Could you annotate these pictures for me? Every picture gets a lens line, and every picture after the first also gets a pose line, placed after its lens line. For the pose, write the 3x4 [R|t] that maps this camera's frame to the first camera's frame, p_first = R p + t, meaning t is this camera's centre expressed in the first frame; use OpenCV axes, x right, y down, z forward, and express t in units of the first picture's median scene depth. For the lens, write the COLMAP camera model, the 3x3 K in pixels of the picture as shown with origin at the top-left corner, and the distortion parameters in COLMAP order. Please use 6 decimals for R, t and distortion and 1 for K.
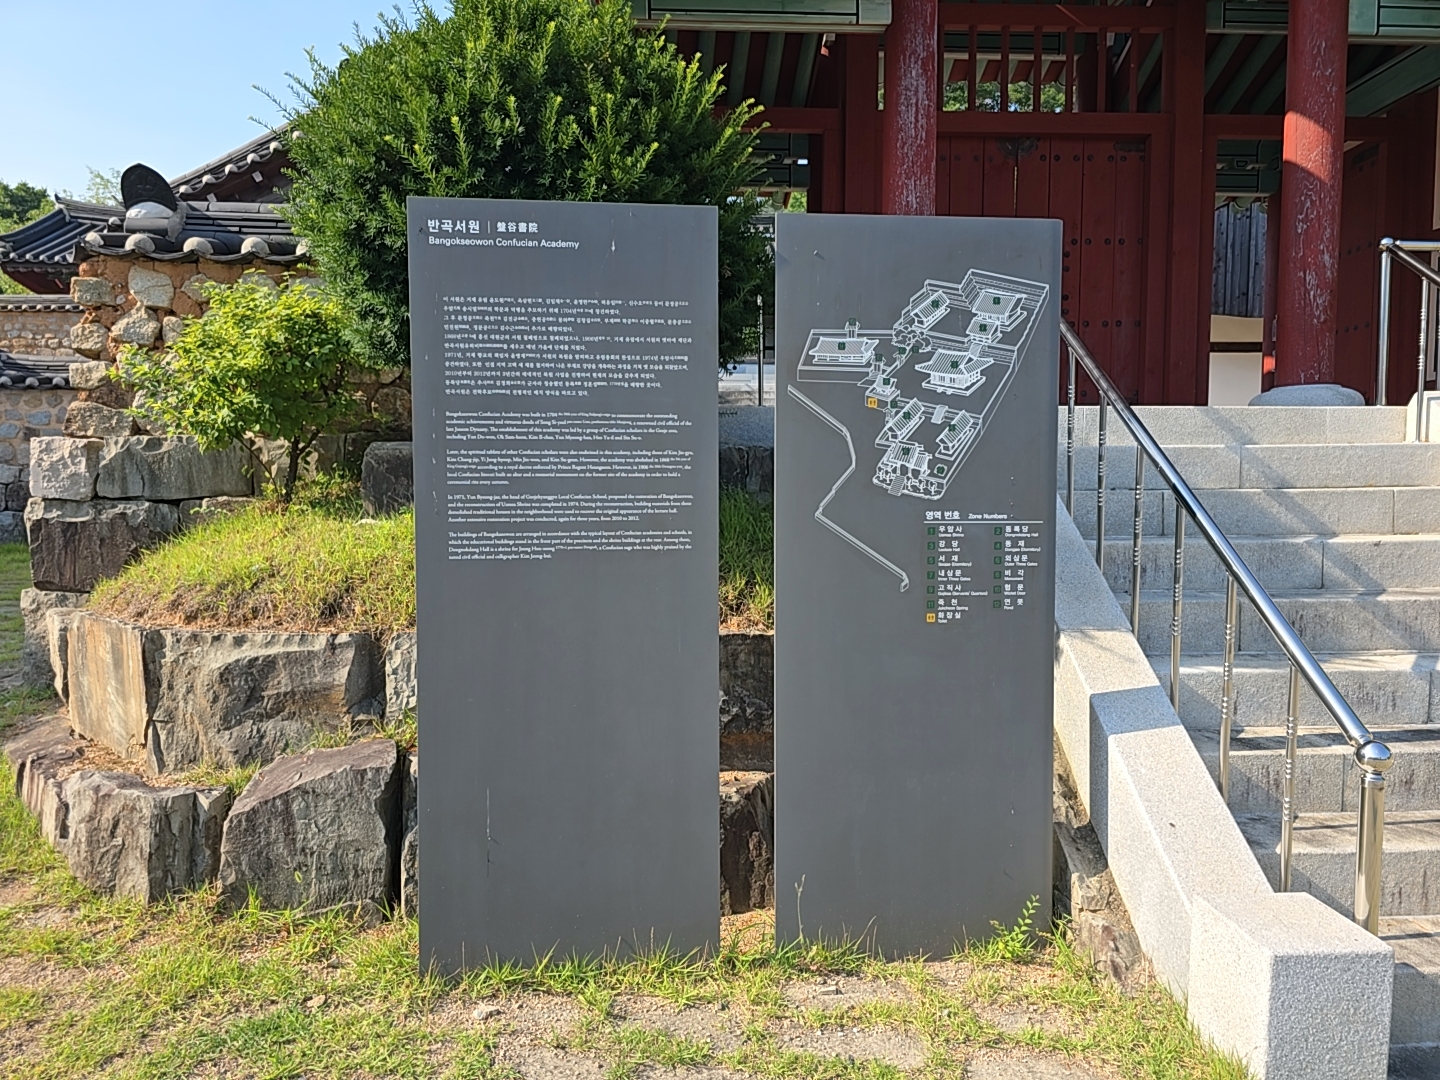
lens RADIAL K [[960.9, 0, 722.2], [0, 960.9, 548.7], [0, 0, 1]] dist [0.050058, -0.035121]
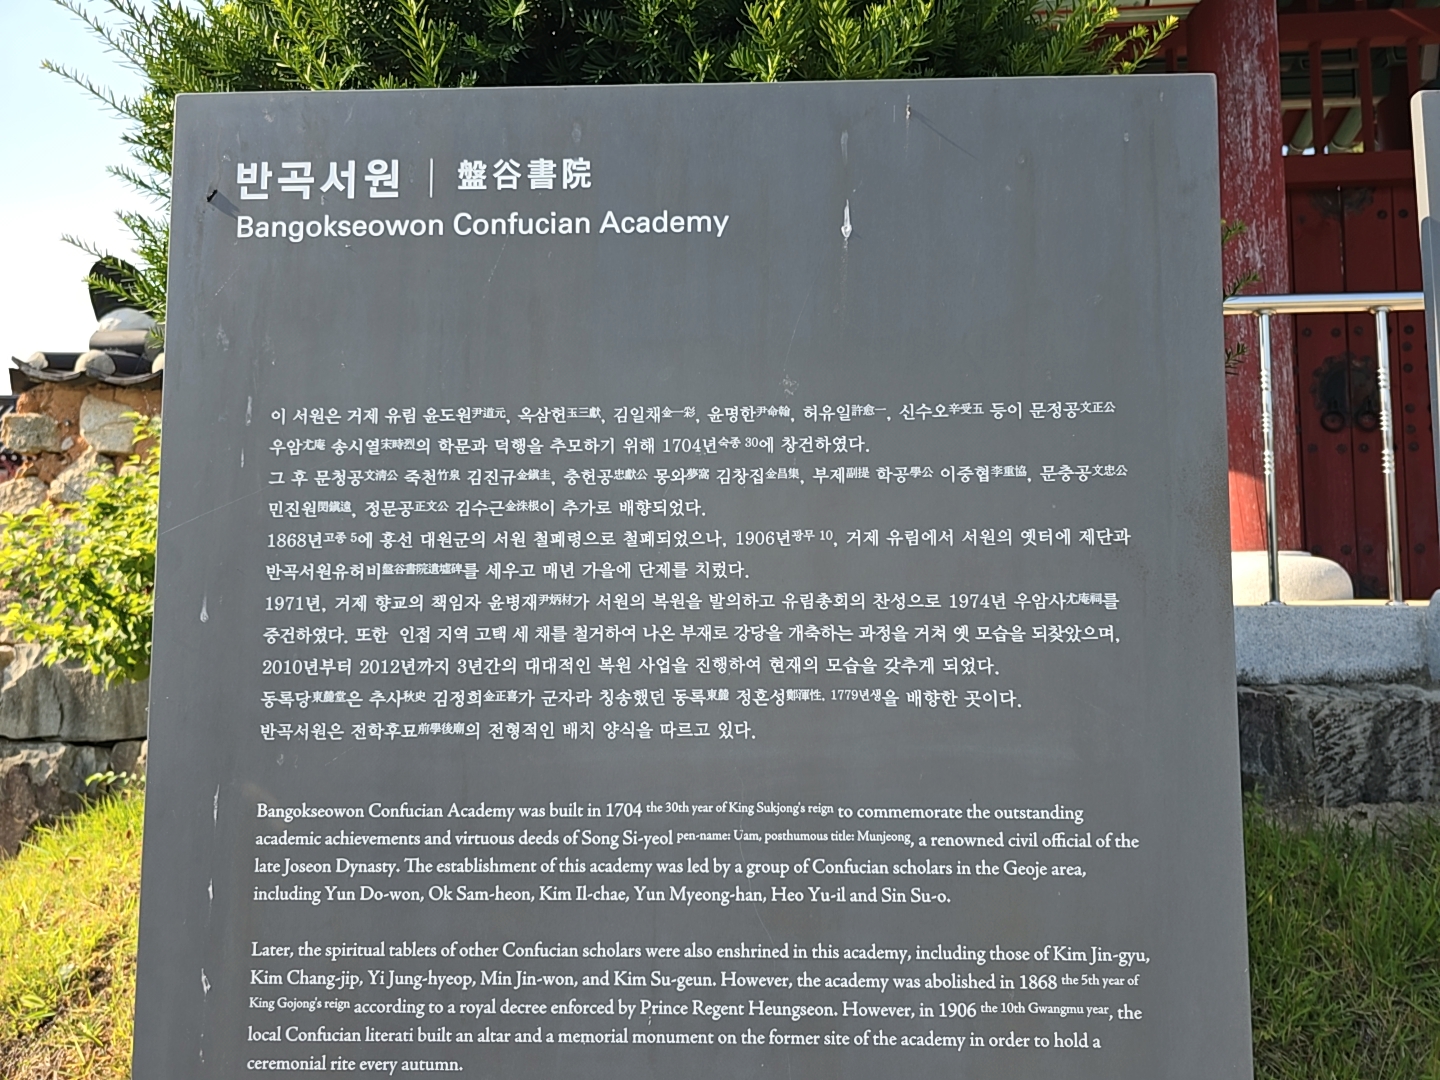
lens RADIAL K [[960.9, 0, 711.1], [0, 960.9, 534.0], [0, 0, 1]] dist [0.050058, -0.035121]
pose [[0.988102, -0.008501, -0.153563, -0.108100], [-0.013533, 0.989793, -0.141870, -0.177464], [0.153201, 0.142261, 0.977901, 0.715921]]
